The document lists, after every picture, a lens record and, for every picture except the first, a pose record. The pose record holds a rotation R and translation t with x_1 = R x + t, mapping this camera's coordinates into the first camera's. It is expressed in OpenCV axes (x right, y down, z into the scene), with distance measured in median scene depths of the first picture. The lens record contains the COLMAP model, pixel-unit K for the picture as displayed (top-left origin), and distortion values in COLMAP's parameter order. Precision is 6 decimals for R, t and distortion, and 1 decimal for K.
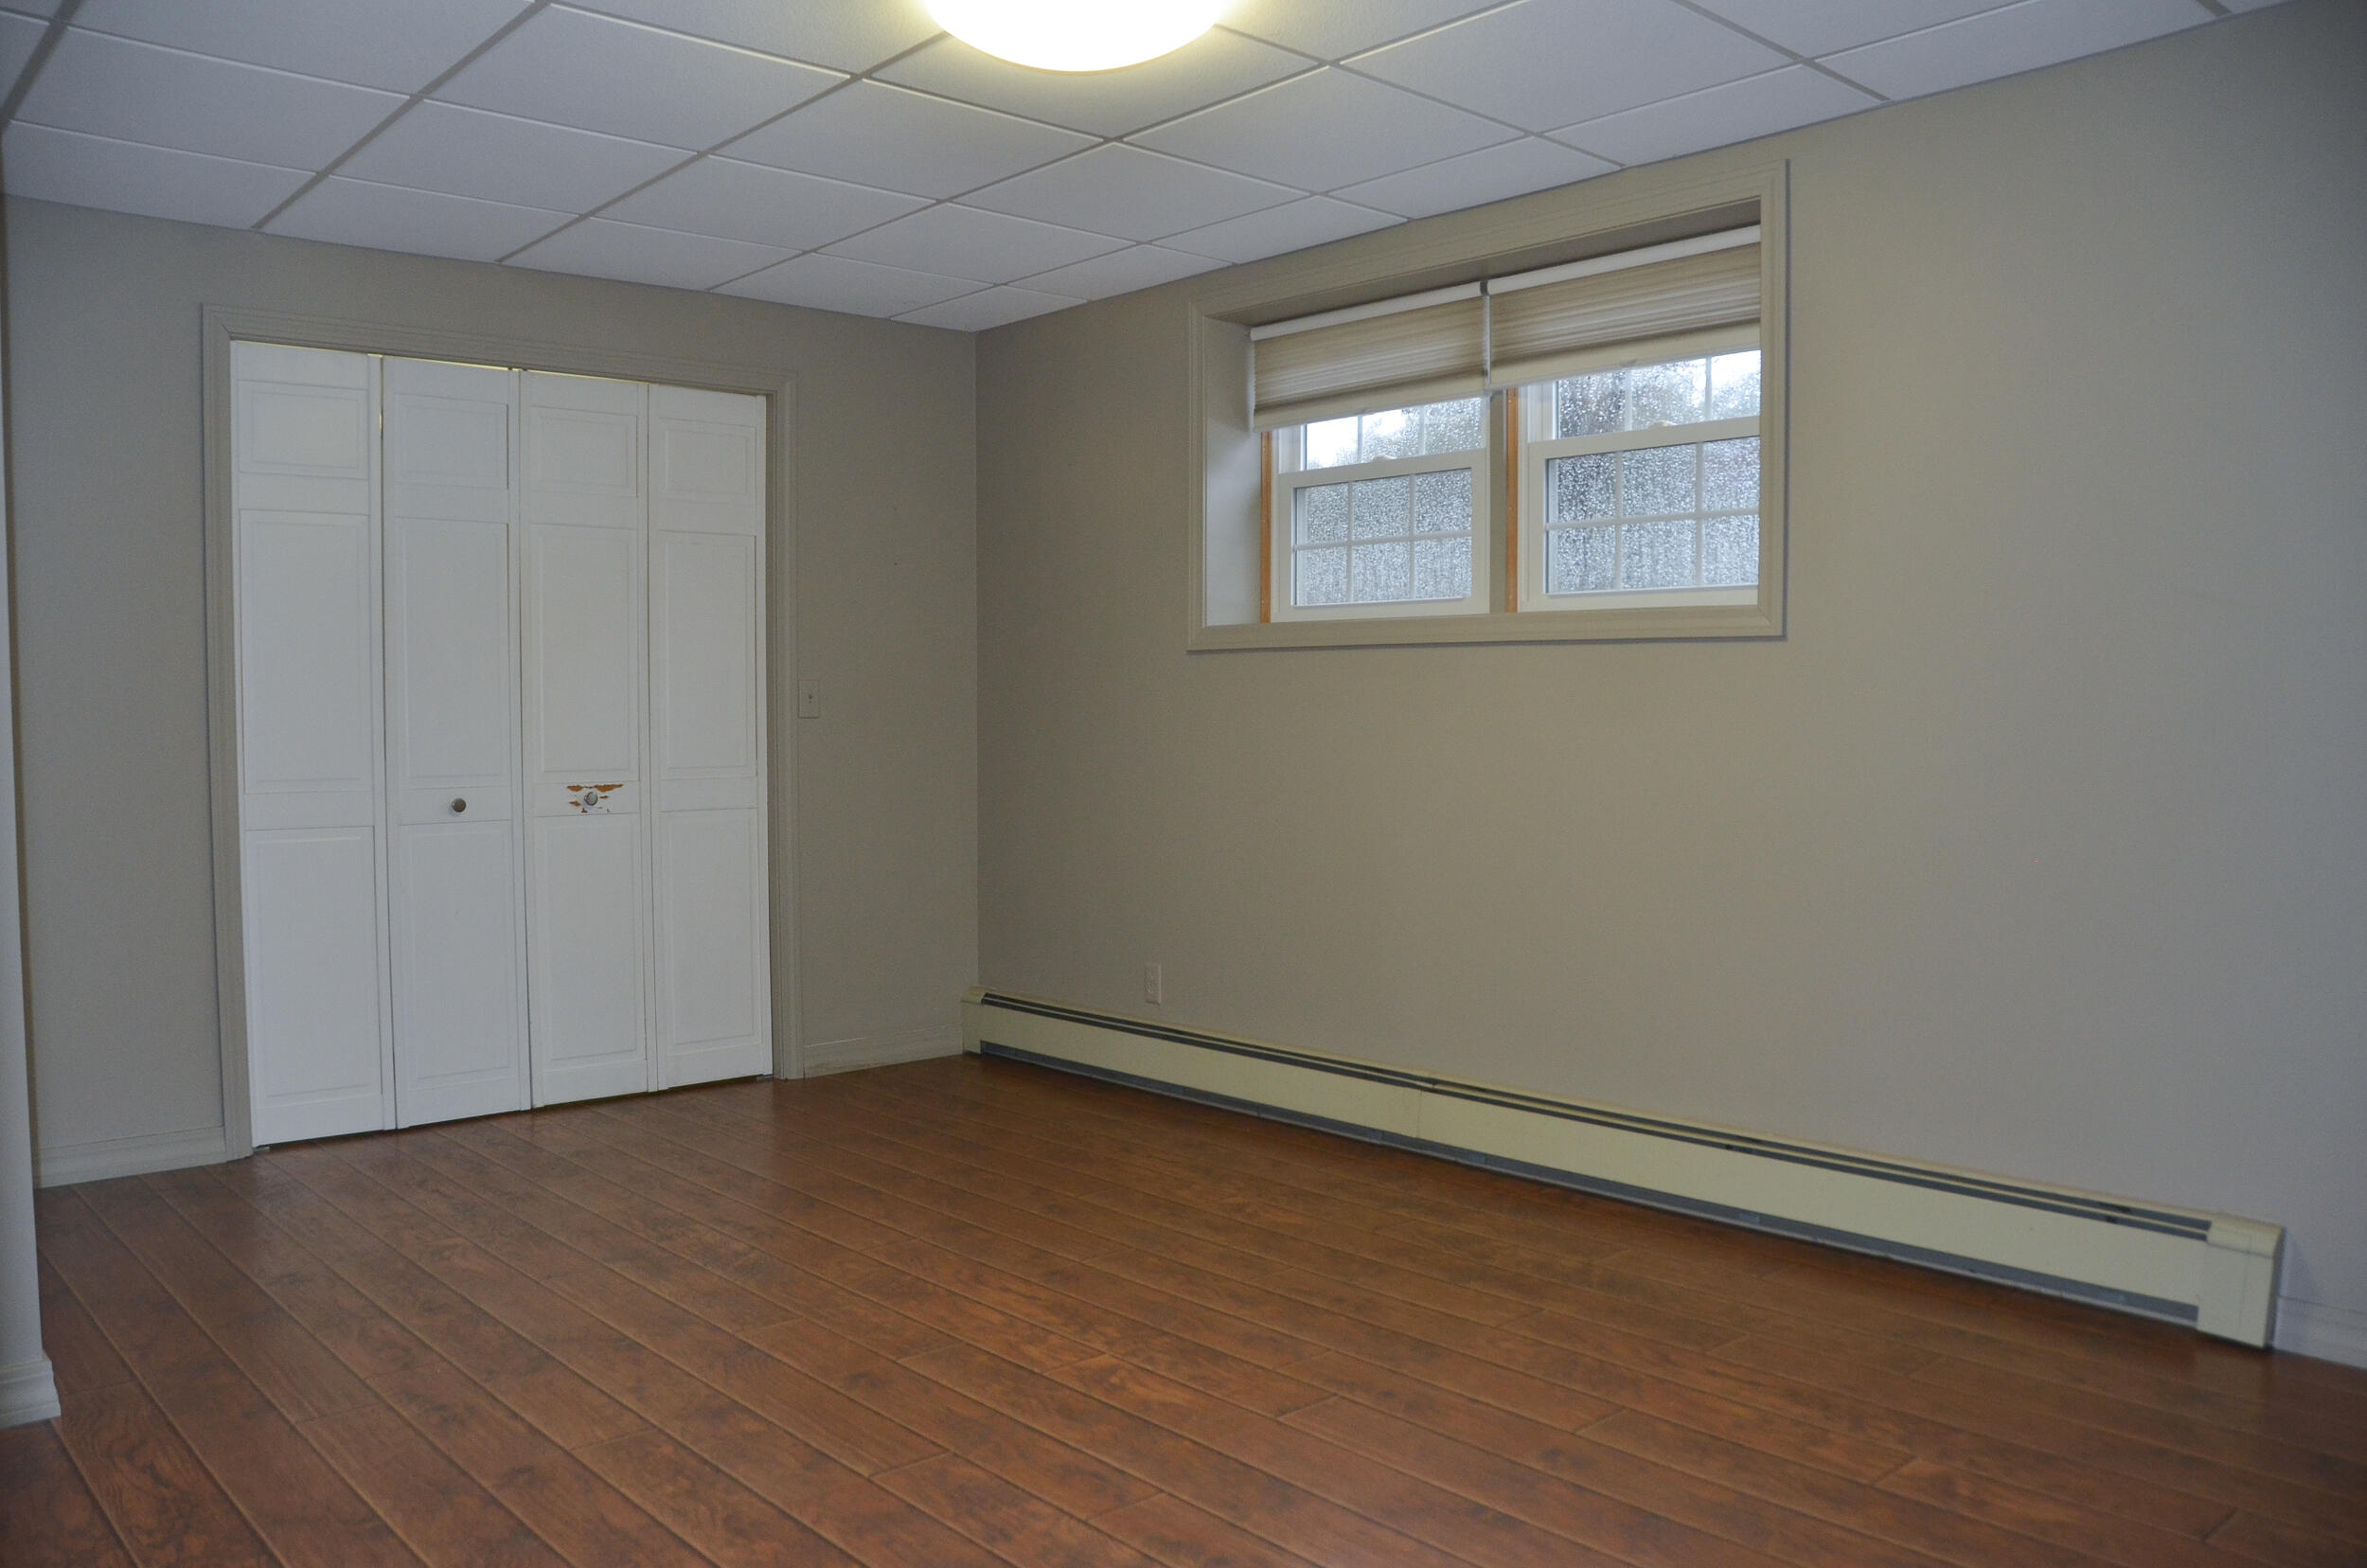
lens RADIAL K [[1872.4, 0, 1167.2], [0, 1872.4, 803.3], [0, 0, 1]] dist [-0.156954, 0.124033]
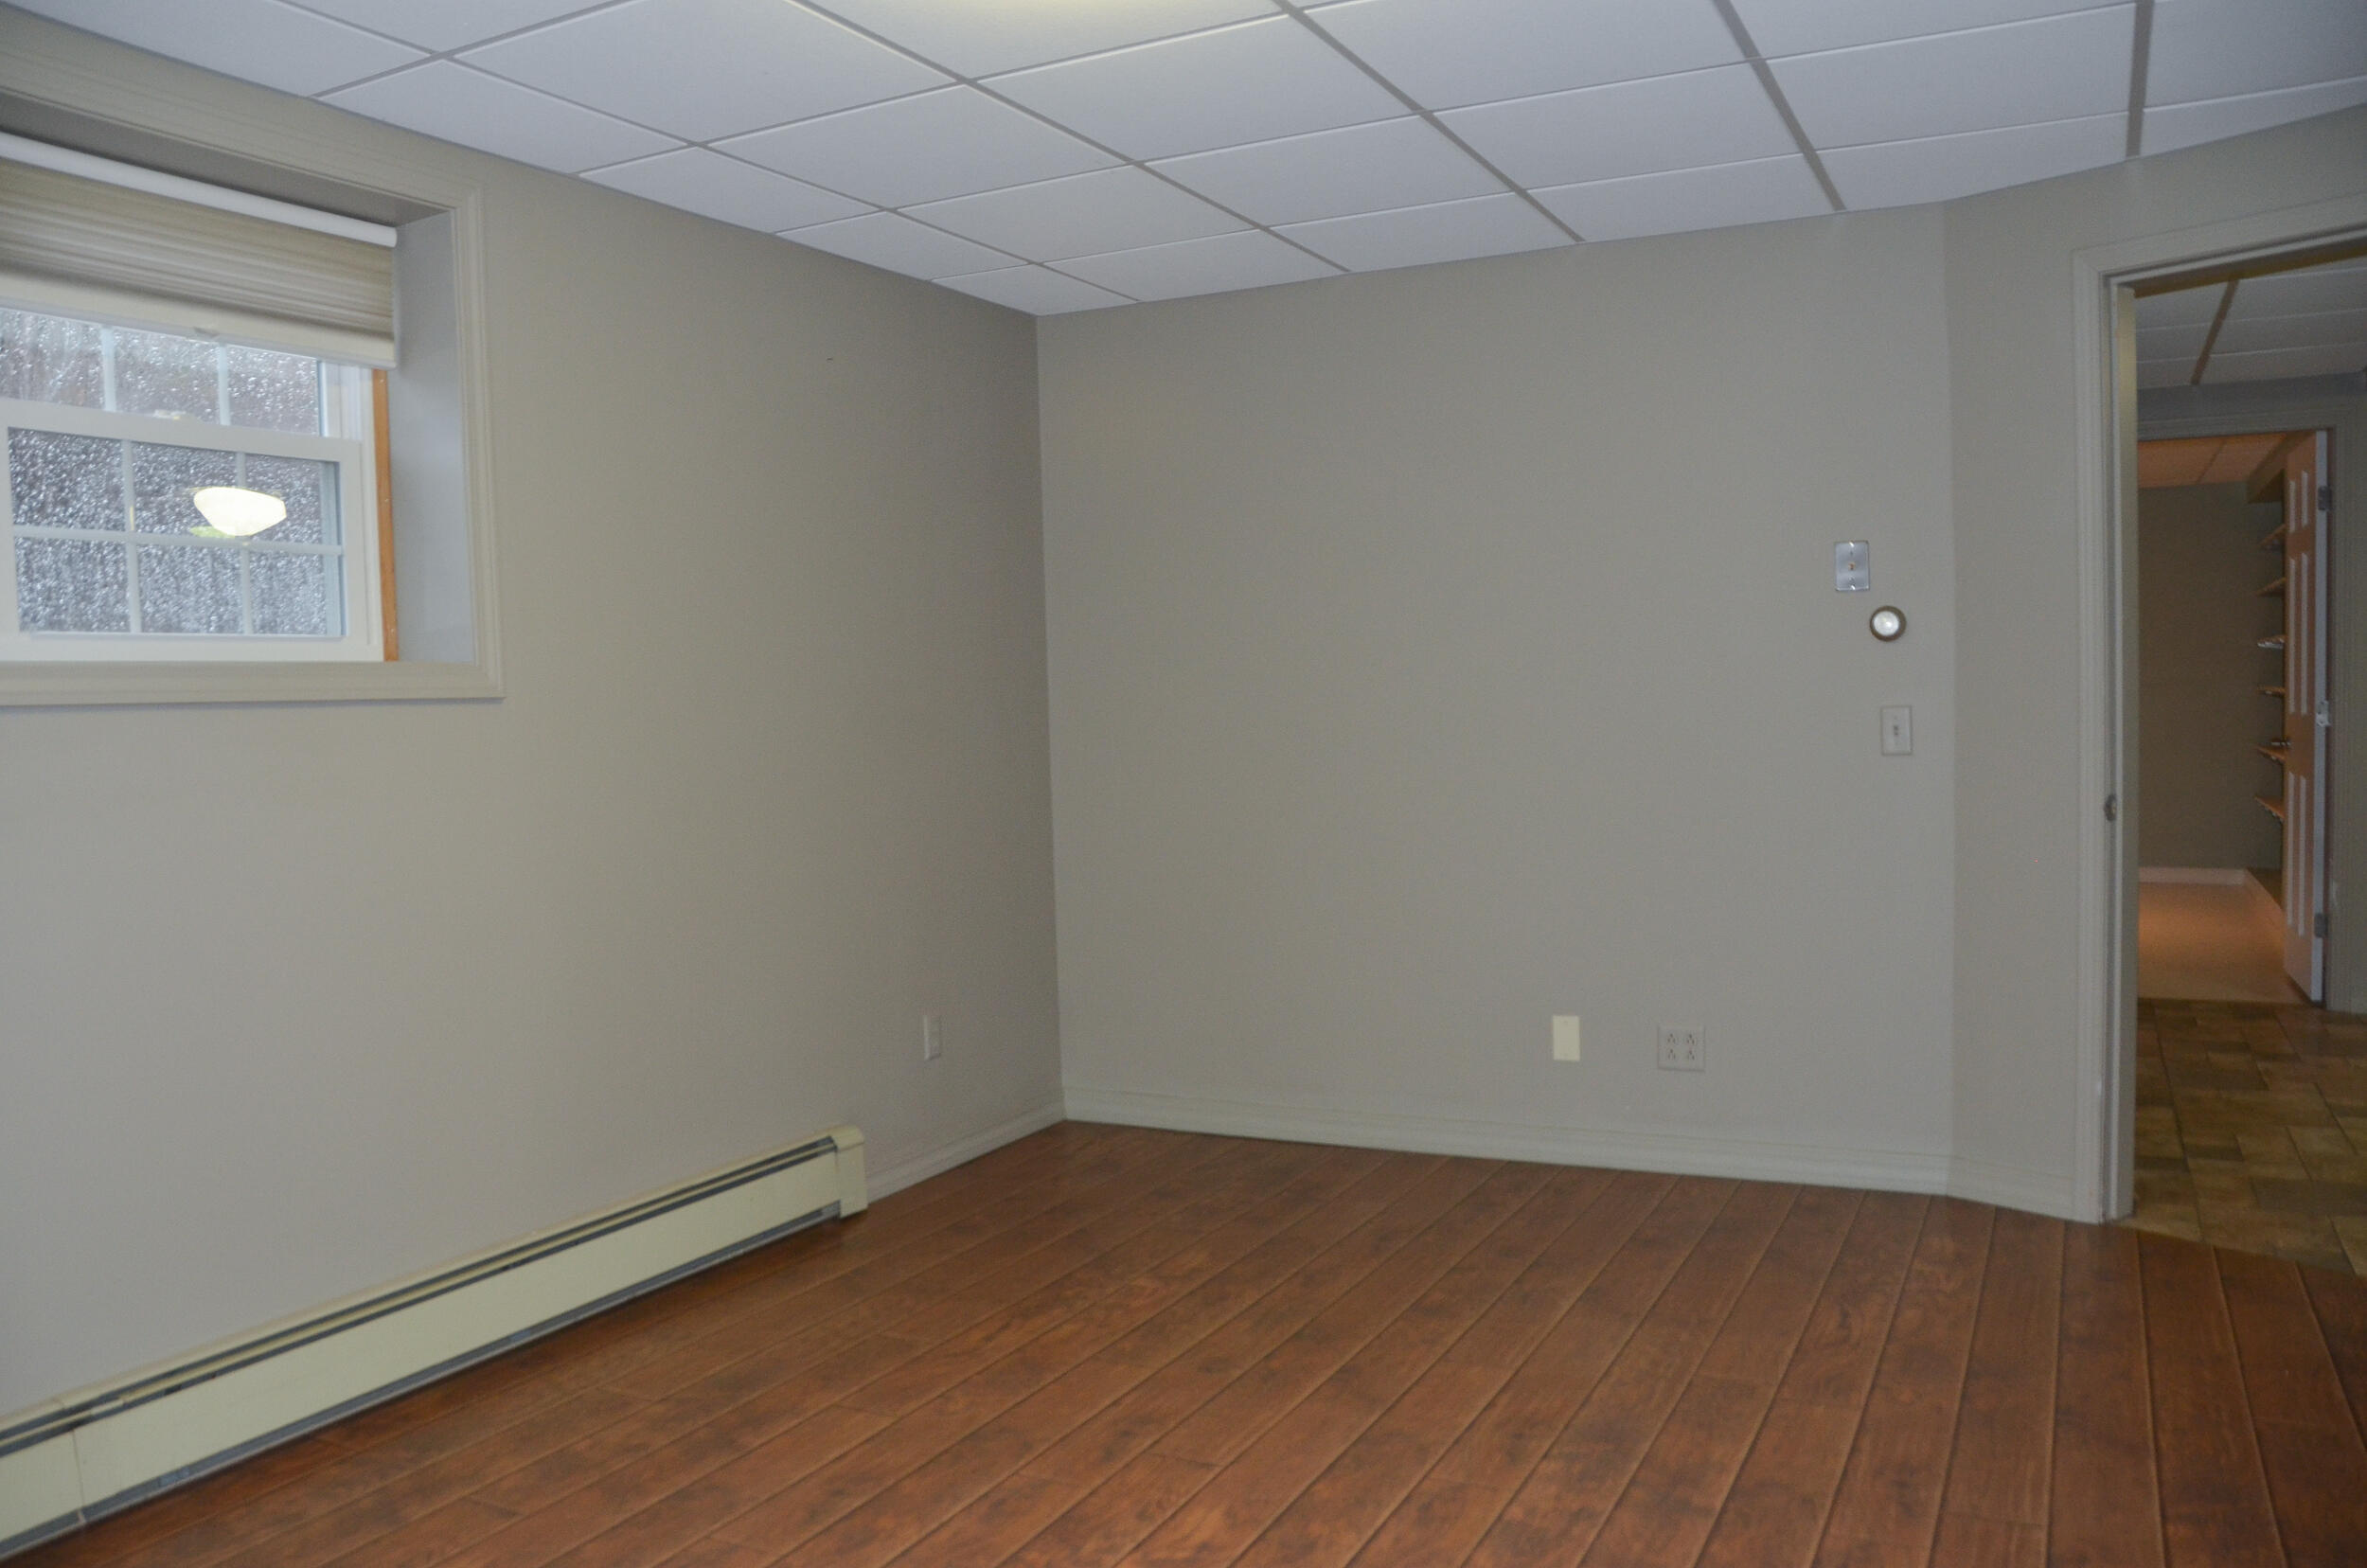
lens RADIAL K [[1872.4, 0, 1167.2], [0, 1872.4, 803.3], [0, 0, 1]] dist [-0.156954, 0.124033]
pose [[-0.370450, -0.044365, 0.927792, -0.657907], [0.077973, 0.993848, 0.078657, -0.086120], [-0.925574, 0.101482, -0.364712, 1.047161]]
